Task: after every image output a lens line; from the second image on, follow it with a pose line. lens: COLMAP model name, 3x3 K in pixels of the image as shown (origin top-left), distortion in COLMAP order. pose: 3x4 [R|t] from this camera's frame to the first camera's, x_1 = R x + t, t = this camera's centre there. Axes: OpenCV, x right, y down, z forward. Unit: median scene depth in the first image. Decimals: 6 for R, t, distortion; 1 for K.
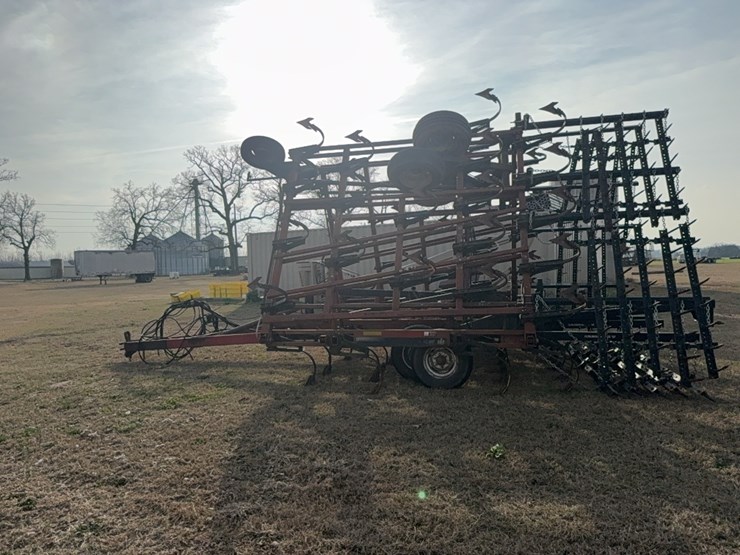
lens RADIAL K [[518.9, 0, 366.9], [0, 518.9, 281.3], [0, 0, 1]] dist [0.028402, -0.038054]
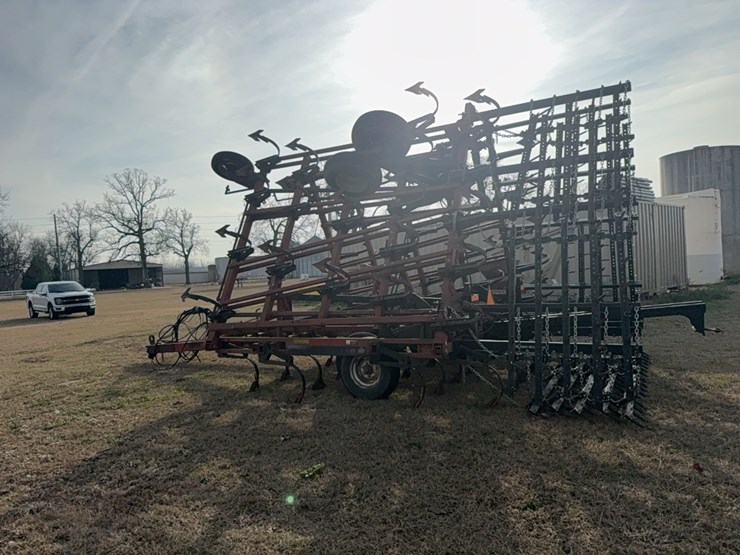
lens RADIAL K [[518.9, 0, 368.2], [0, 518.9, 281.8], [0, 0, 1]] dist [0.028402, -0.038054]
pose [[0.966612, -0.021964, -0.255302, 0.371213], [0.023254, 0.999728, 0.002038, -0.013083], [0.255188, -0.007907, 0.966859, 0.062264]]
